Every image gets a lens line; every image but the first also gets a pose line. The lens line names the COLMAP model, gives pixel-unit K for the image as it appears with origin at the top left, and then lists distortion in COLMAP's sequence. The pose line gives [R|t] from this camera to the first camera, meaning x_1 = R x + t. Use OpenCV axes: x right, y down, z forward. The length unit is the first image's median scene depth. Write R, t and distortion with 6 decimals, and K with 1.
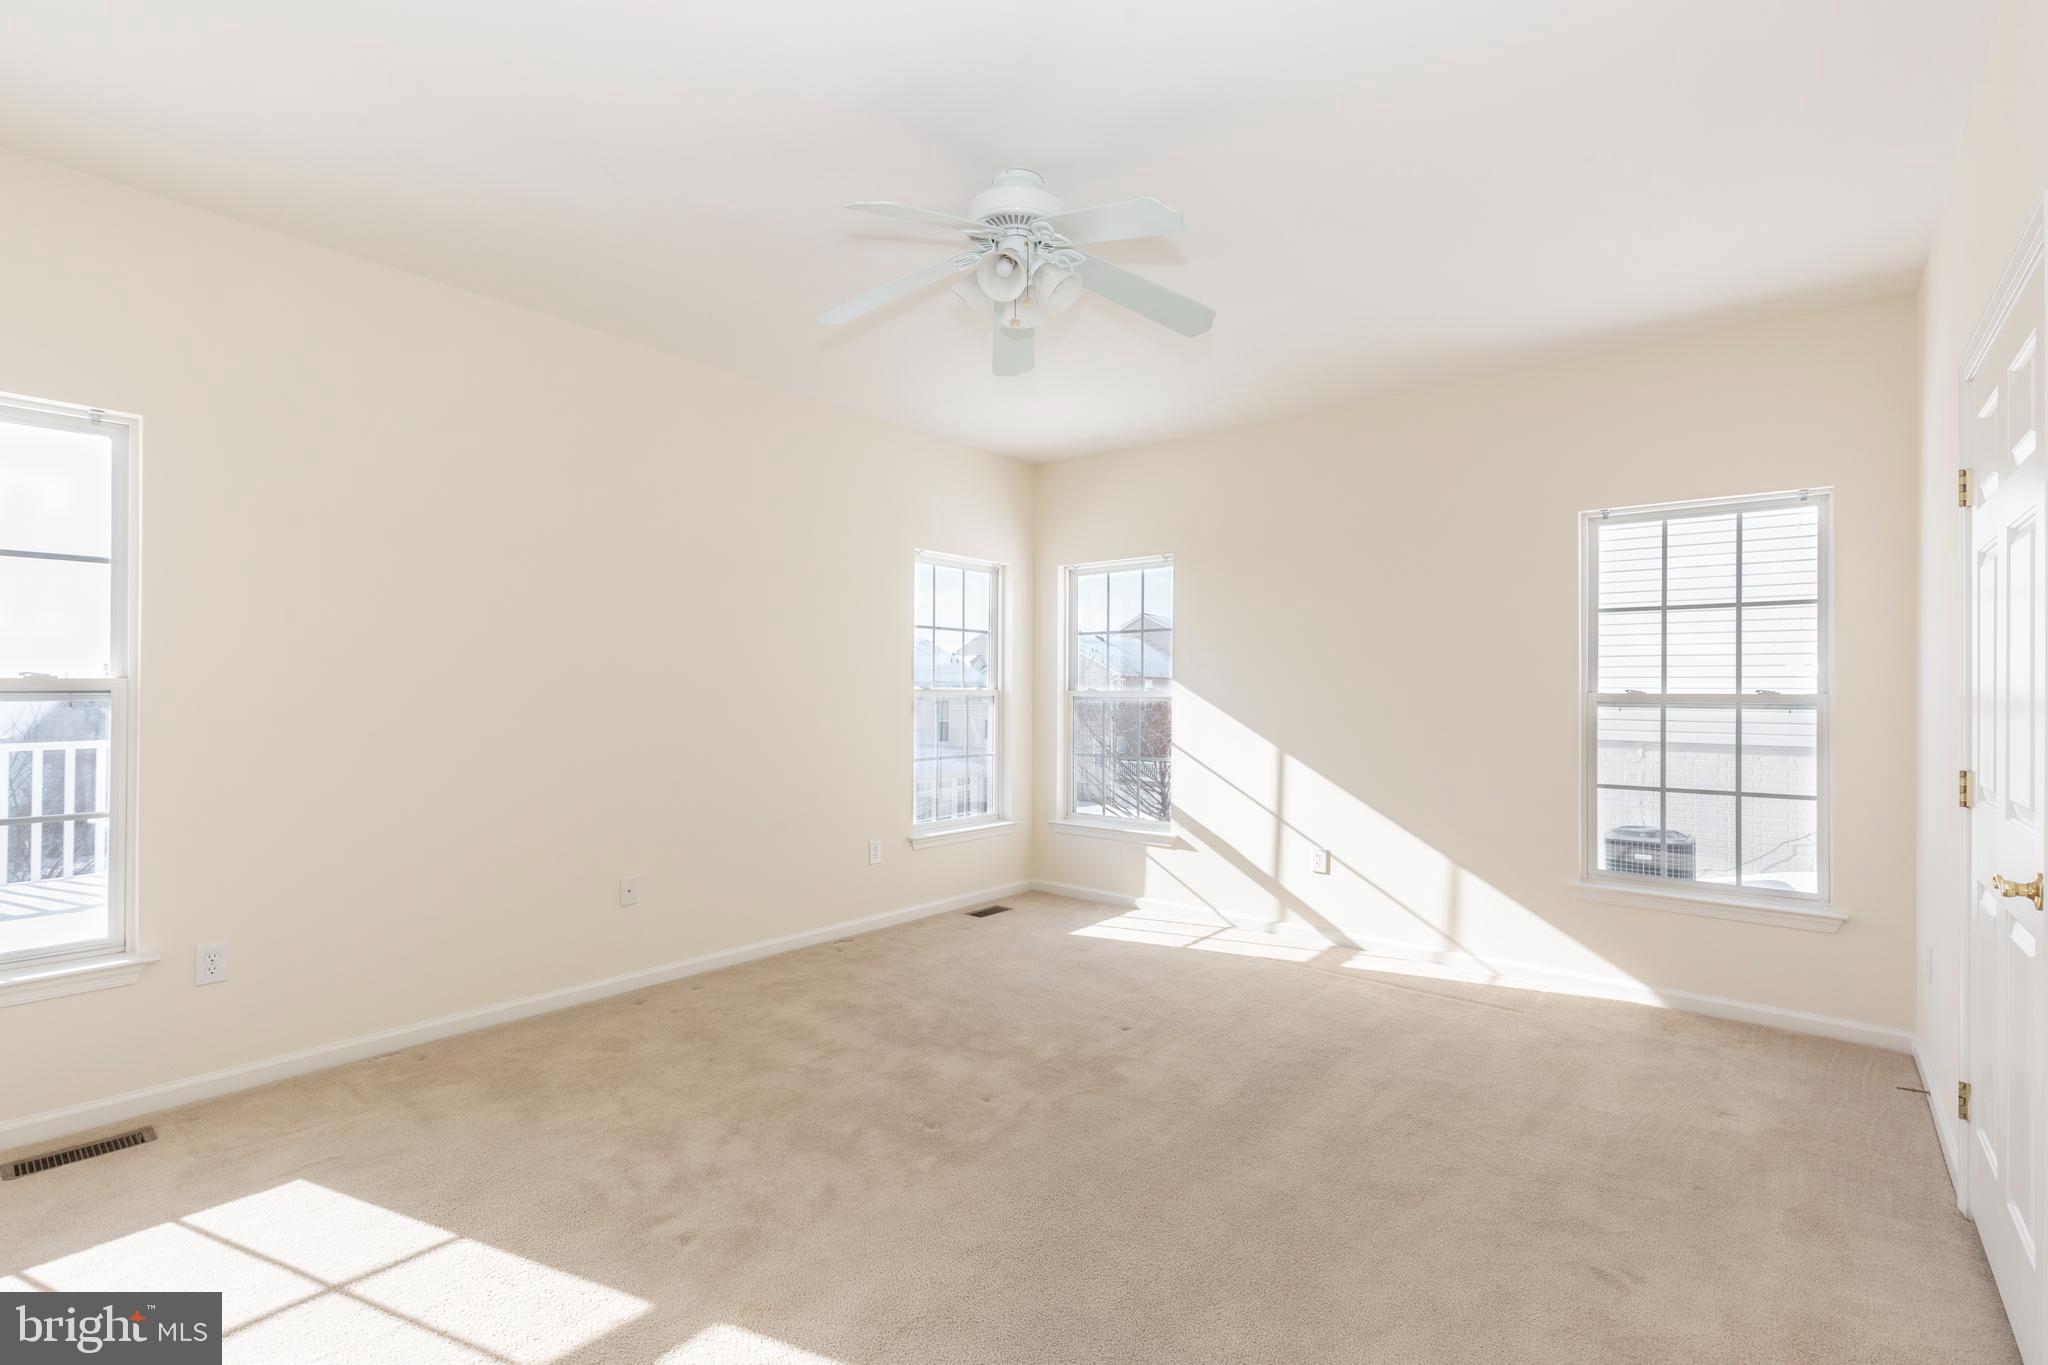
lens RADIAL K [[921.7, 0, 1024.0], [0, 921.7, 682.5], [0, 0, 1]] dist [0.039629, -0.000043]
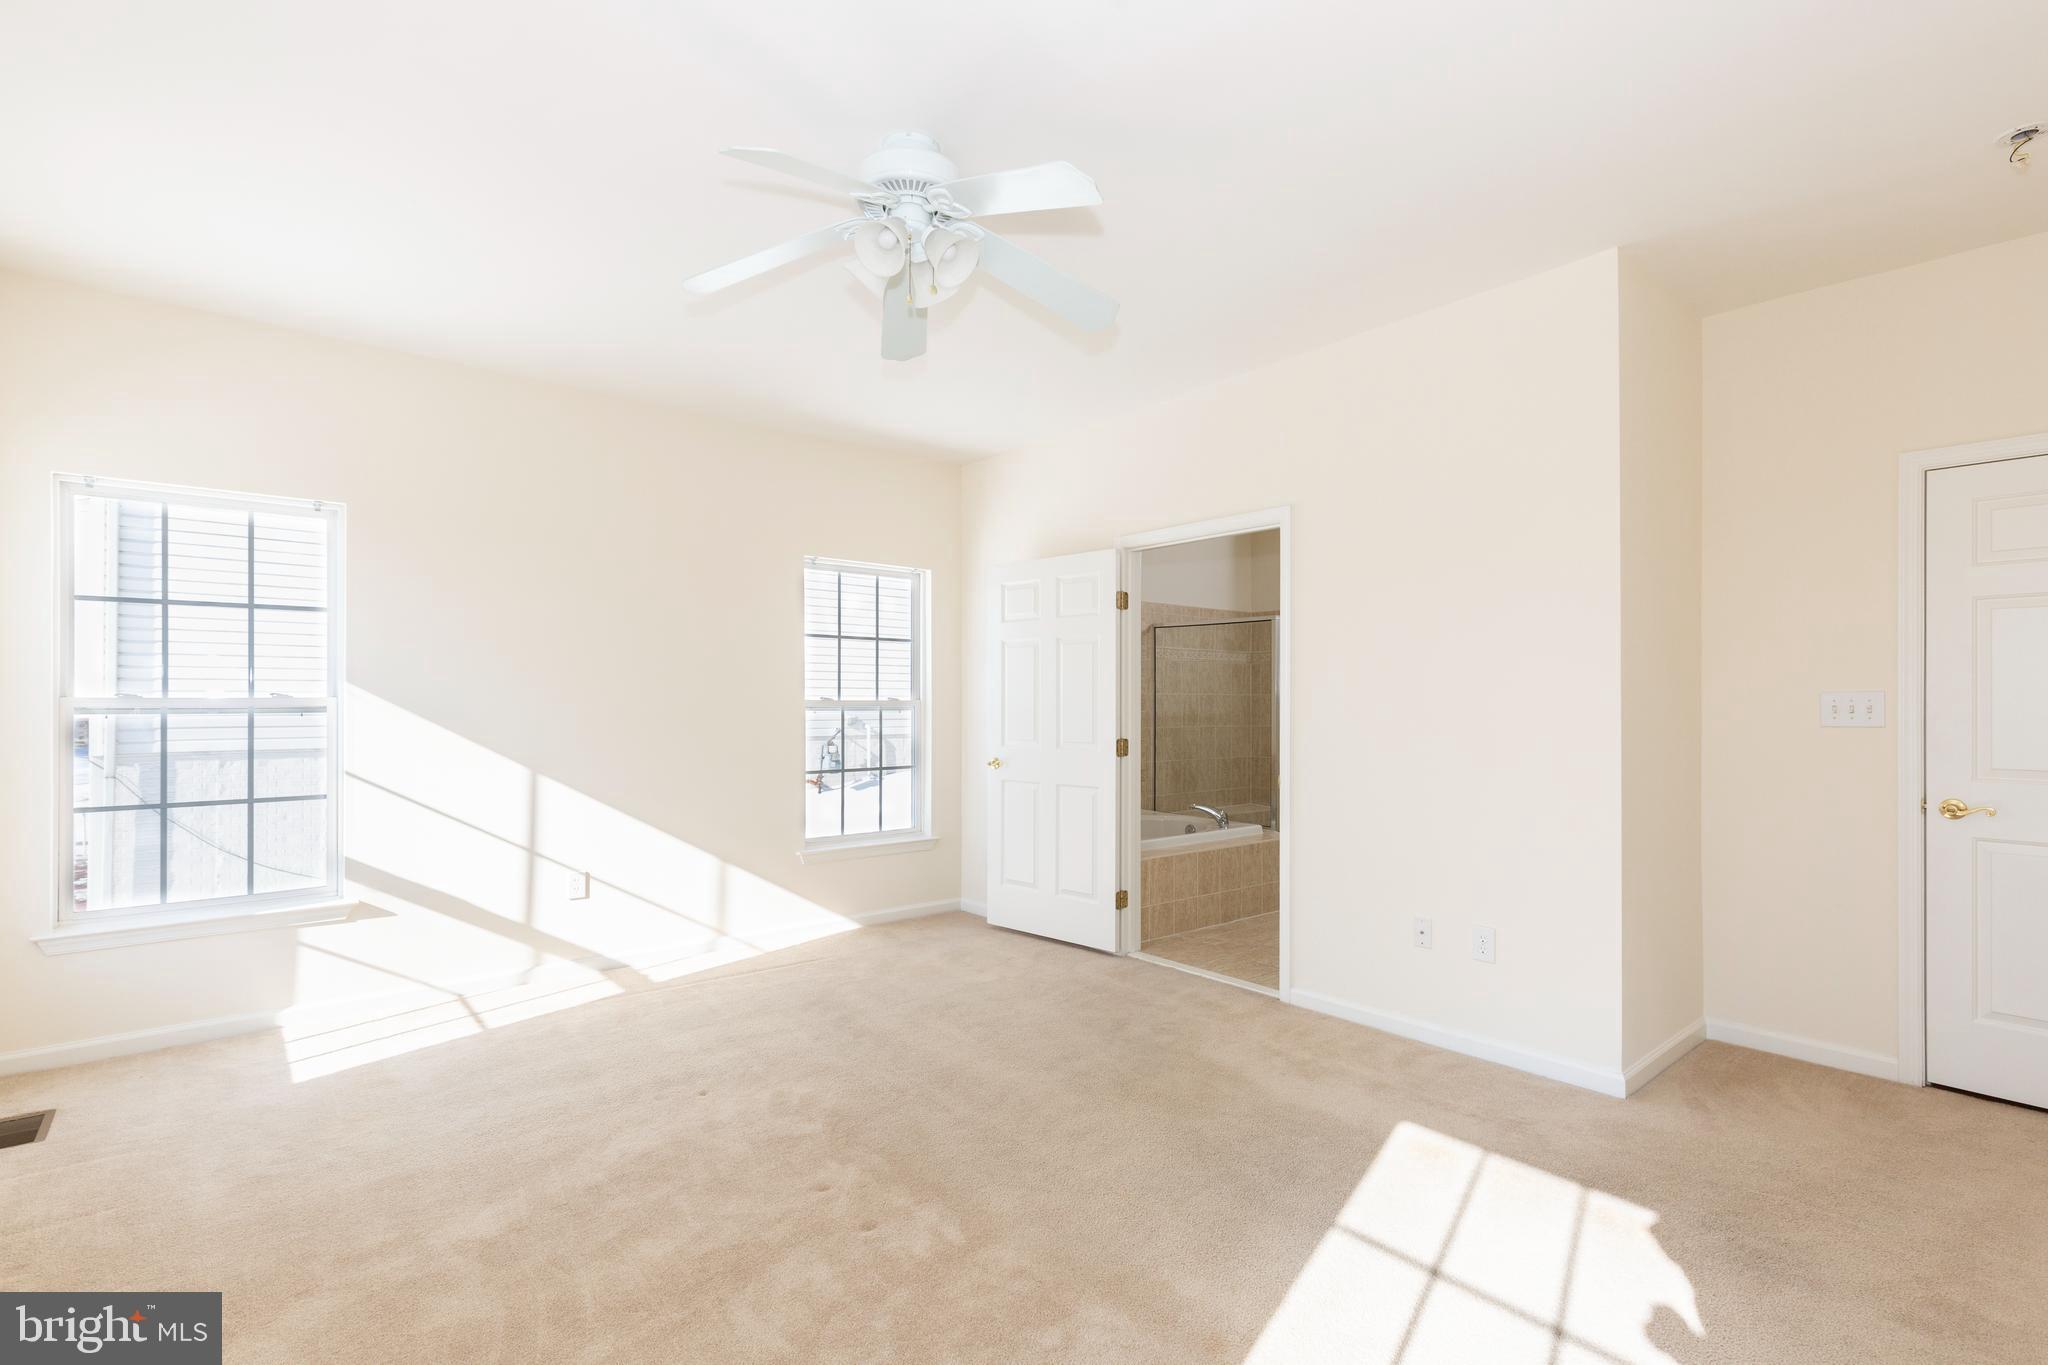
lens RADIAL K [[945.4, 0, 1011.5], [0, 945.4, 695.6], [0, 0, 1]] dist [0.005721, -0.000432]
pose [[0.195861, 0.000781, 0.980631, -0.508246], [-0.010668, 0.999942, 0.001334, 0.000854], [-0.980574, -0.010723, 0.195858, 0.408084]]
